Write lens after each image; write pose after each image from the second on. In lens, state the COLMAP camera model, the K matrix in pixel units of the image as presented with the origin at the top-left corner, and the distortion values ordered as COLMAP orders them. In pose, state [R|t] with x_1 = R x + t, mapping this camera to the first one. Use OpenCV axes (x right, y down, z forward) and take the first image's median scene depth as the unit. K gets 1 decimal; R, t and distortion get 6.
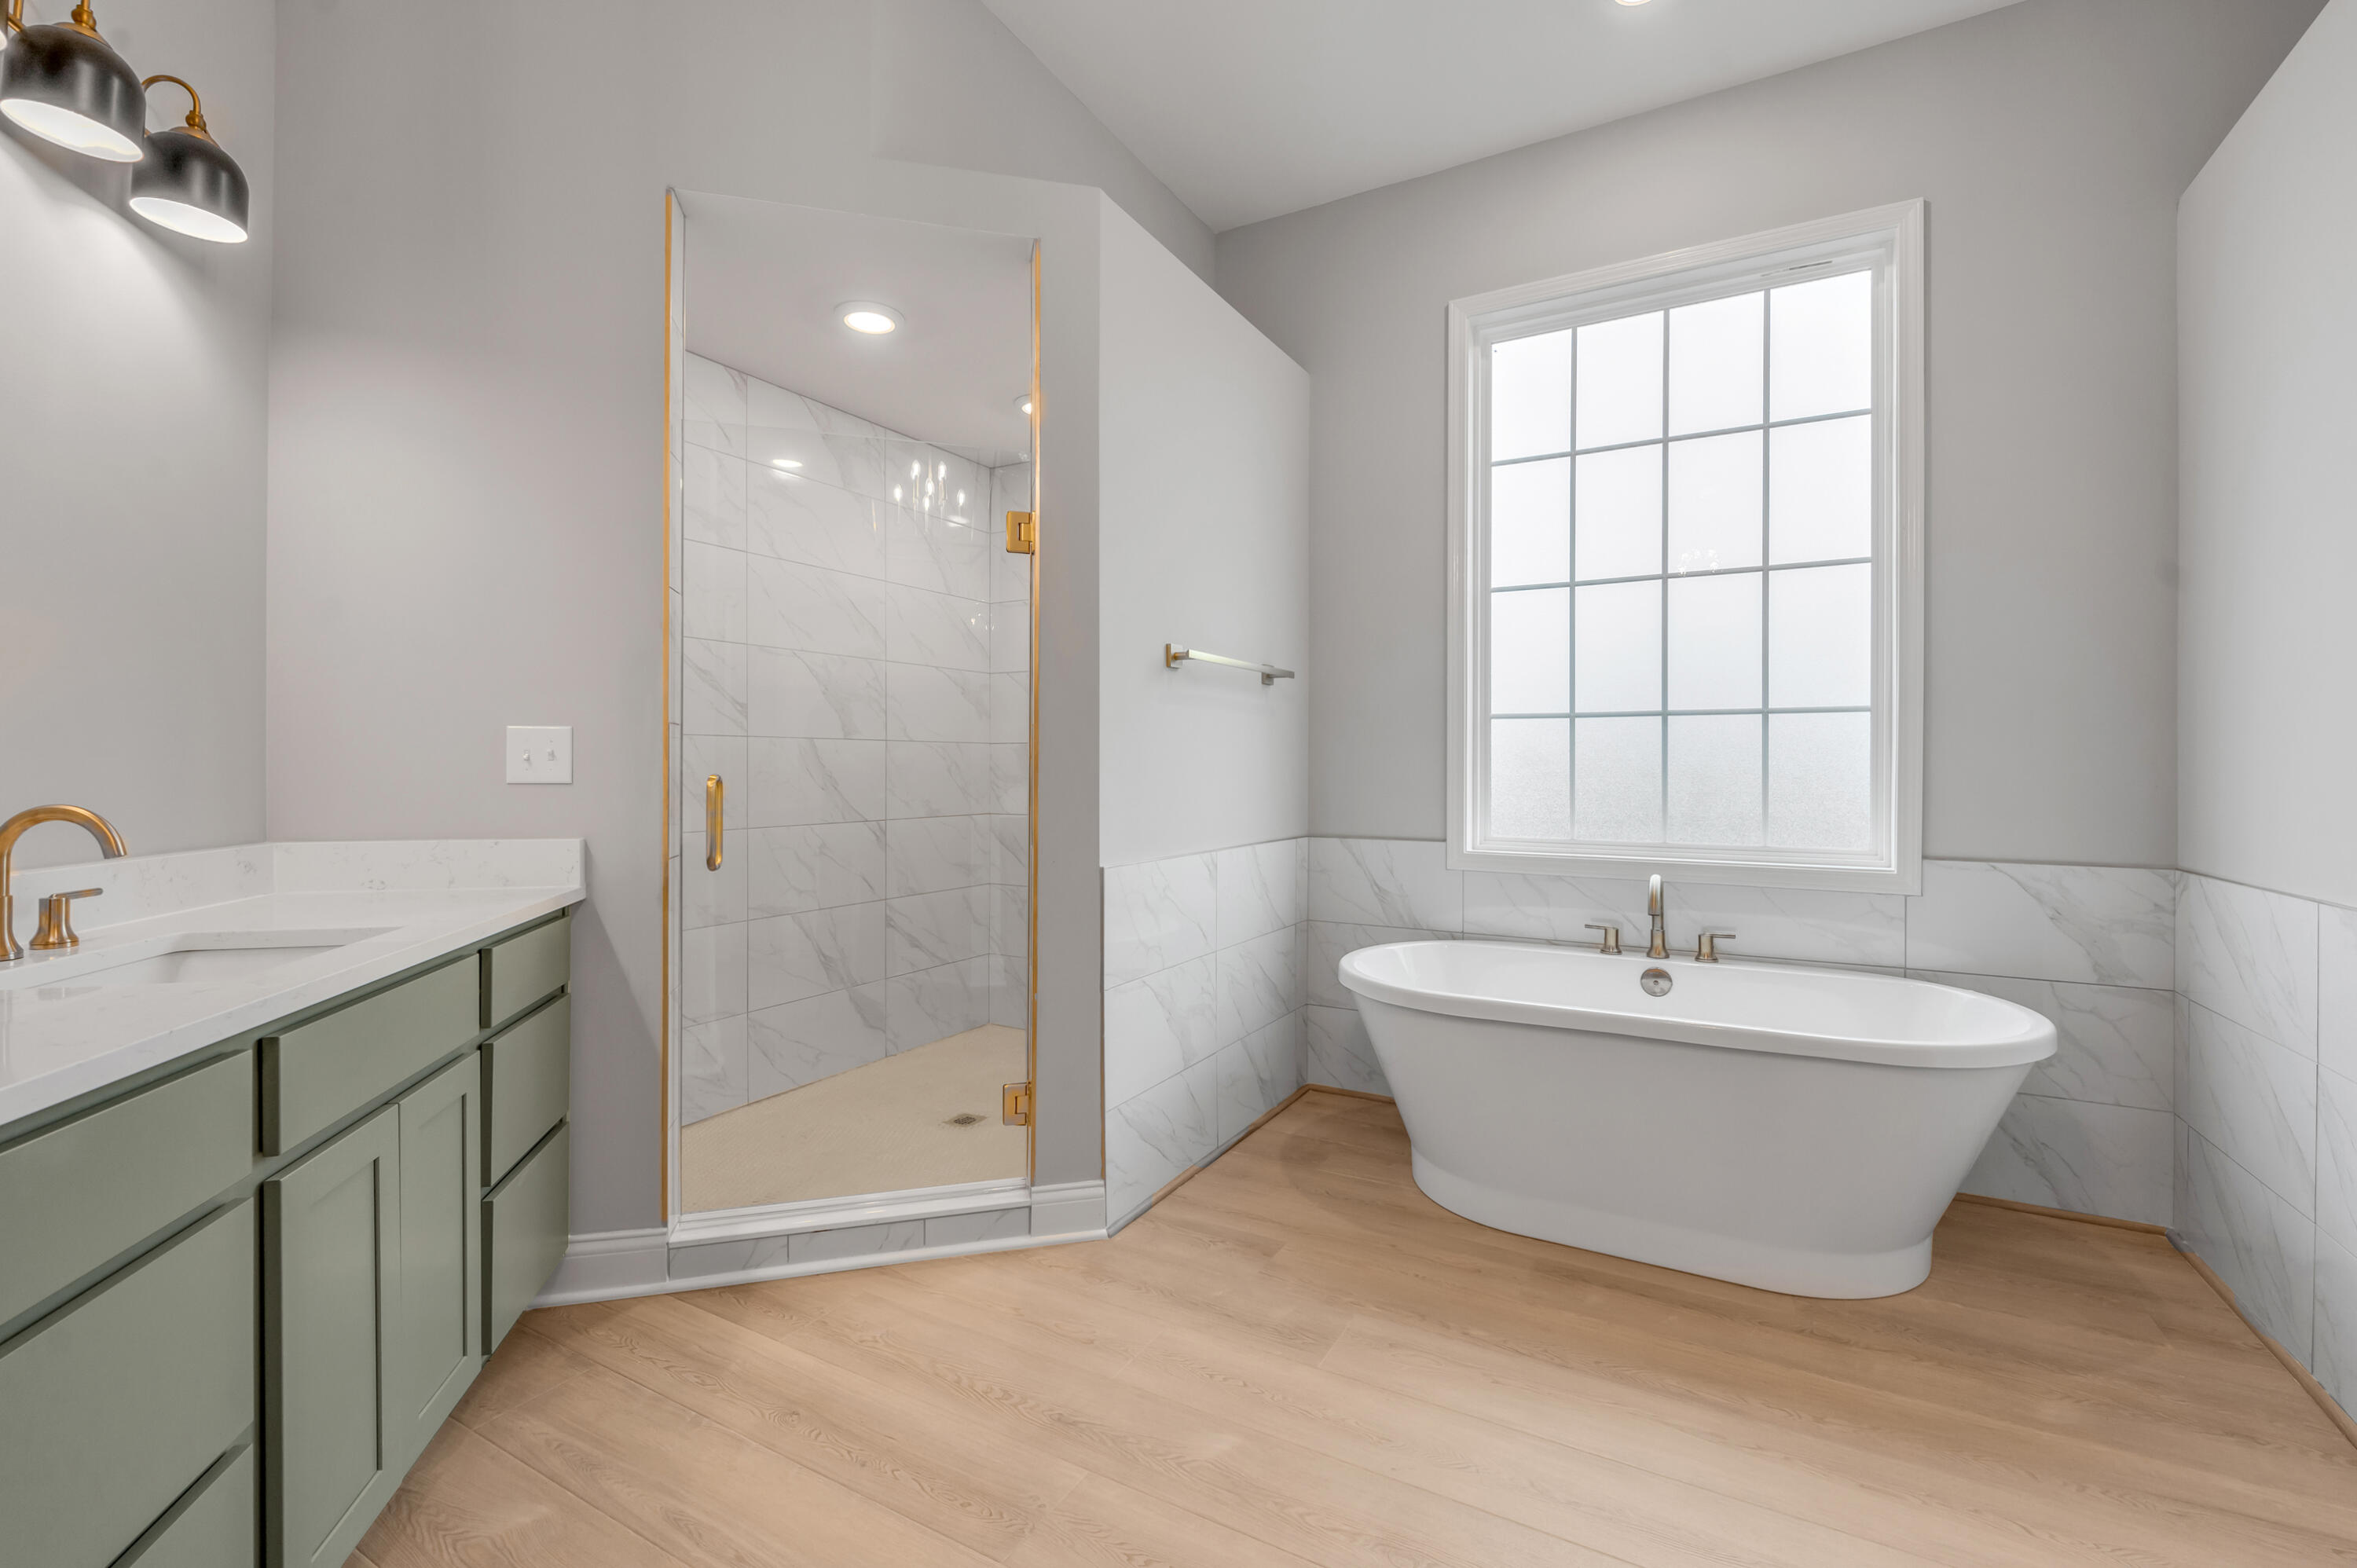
lens RADIAL K [[979.4, 0, 1189.2], [0, 979.4, 772.4], [0, 0, 1]] dist [-0.007944, -0.000171]
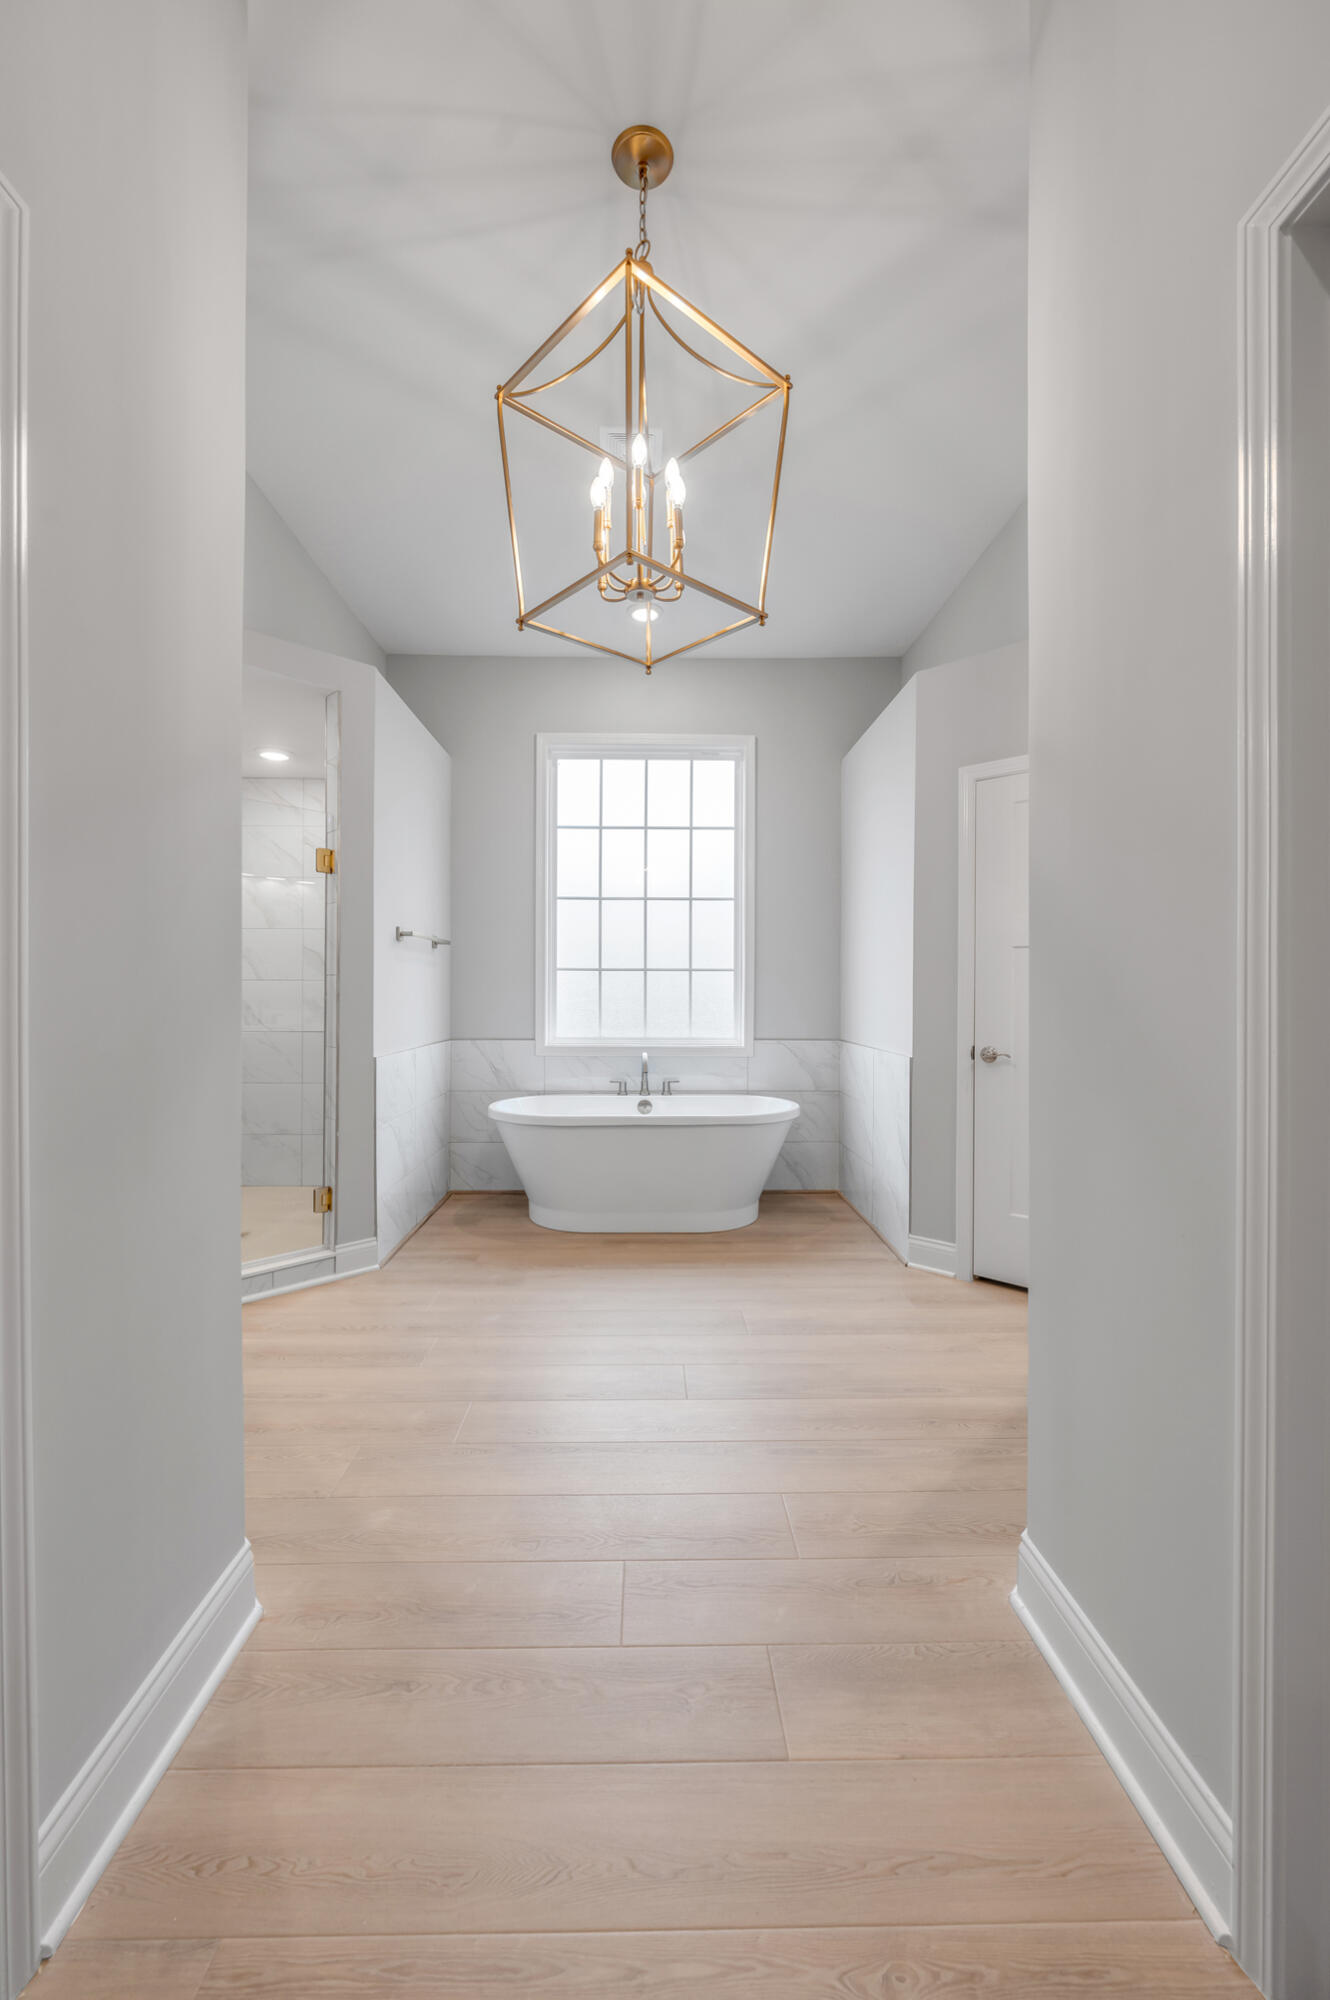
lens RADIAL K [[805.9, 0, 654.6], [0, 805.9, 999.3], [0, 0, 1]] dist [-0.006047, -0.000308]
pose [[0.862669, -0.002500, 0.505763, -0.328982], [0.000750, 0.999993, 0.003664, -0.008832], [-0.505768, -0.002781, 0.862665, -0.414246]]
